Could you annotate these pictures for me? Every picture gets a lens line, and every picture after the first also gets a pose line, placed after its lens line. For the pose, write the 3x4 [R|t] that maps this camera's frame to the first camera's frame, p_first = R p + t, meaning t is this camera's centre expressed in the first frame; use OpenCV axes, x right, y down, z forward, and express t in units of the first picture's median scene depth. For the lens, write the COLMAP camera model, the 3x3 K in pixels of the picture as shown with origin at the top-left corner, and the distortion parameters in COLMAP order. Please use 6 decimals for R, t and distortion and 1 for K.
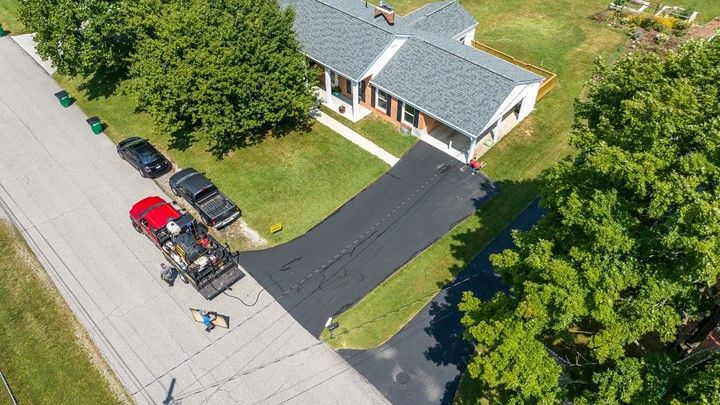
lens RADIAL K [[511.6, 0, 360.0], [0, 511.6, 202.5], [0, 0, 1]] dist [-0.004358, -0.001505]
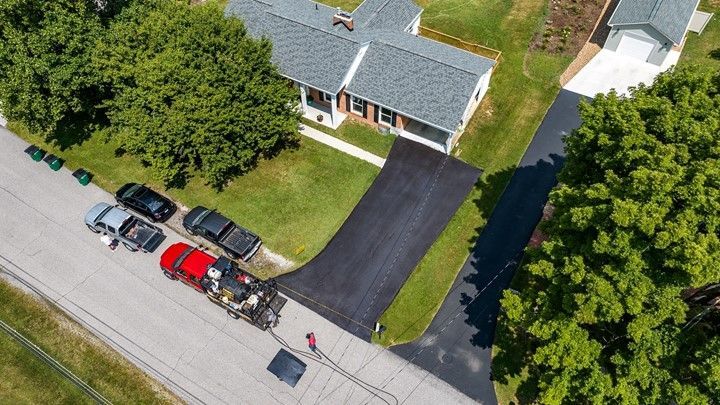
lens RADIAL K [[511.6, 0, 360.0], [0, 511.6, 202.5], [0, 0, 1]] dist [-0.004358, -0.001505]
pose [[0.970380, -0.195025, 0.142575, -0.153342], [0.176187, 0.975101, 0.134668, -0.152888], [-0.165289, -0.105559, 0.980580, -0.081534]]
